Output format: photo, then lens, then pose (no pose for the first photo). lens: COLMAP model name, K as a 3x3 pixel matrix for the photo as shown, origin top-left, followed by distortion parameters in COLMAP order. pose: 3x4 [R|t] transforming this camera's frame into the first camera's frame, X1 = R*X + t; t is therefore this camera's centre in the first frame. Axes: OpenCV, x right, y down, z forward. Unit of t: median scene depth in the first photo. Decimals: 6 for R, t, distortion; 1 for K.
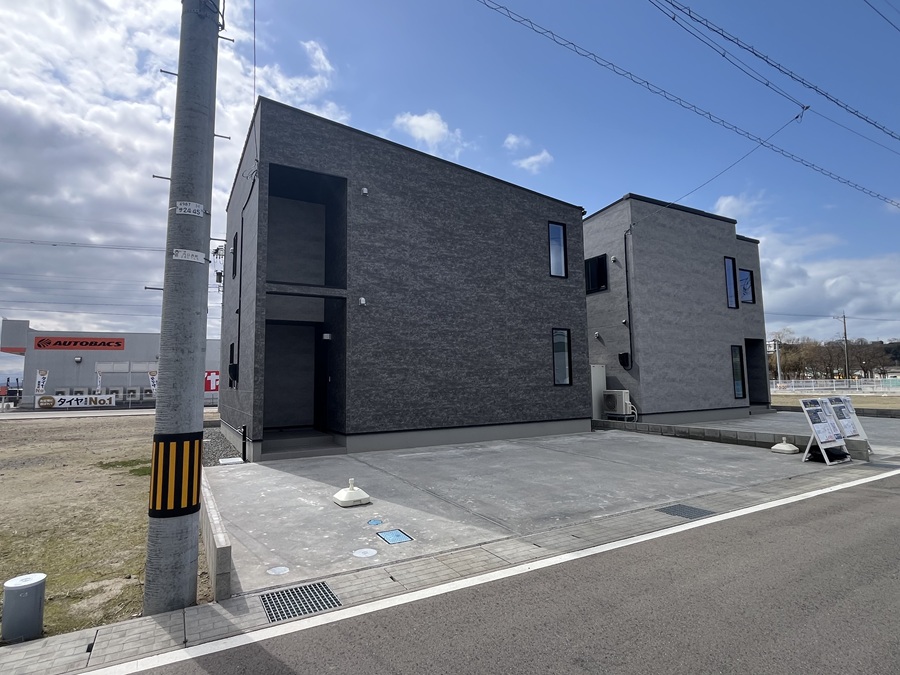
lens RADIAL K [[477.7, 0, 450.5], [0, 477.7, 337.7], [0, 0, 1]] dist [-0.002761, -0.000221]
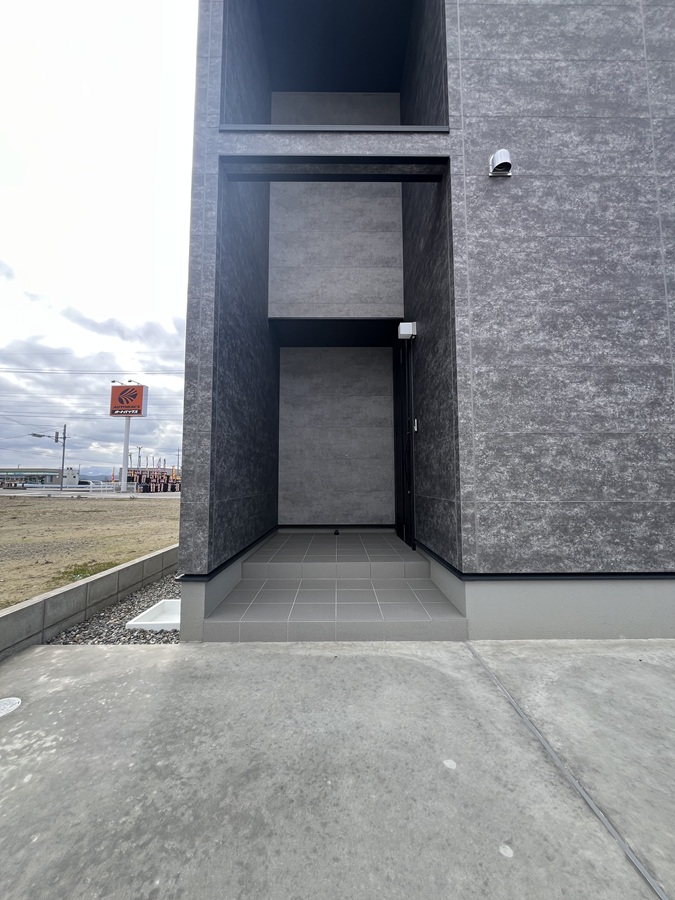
lens RADIAL K [[360.3, 0, 341.2], [0, 360.3, 451.5], [0, 0, 1]] dist [-0.001087, -0.000261]
pose [[0.874222, -0.030860, -0.484545, -0.171154], [0.035193, 0.999381, -0.000153, 0.118474], [0.484250, -0.016918, 0.874766, 0.751636]]
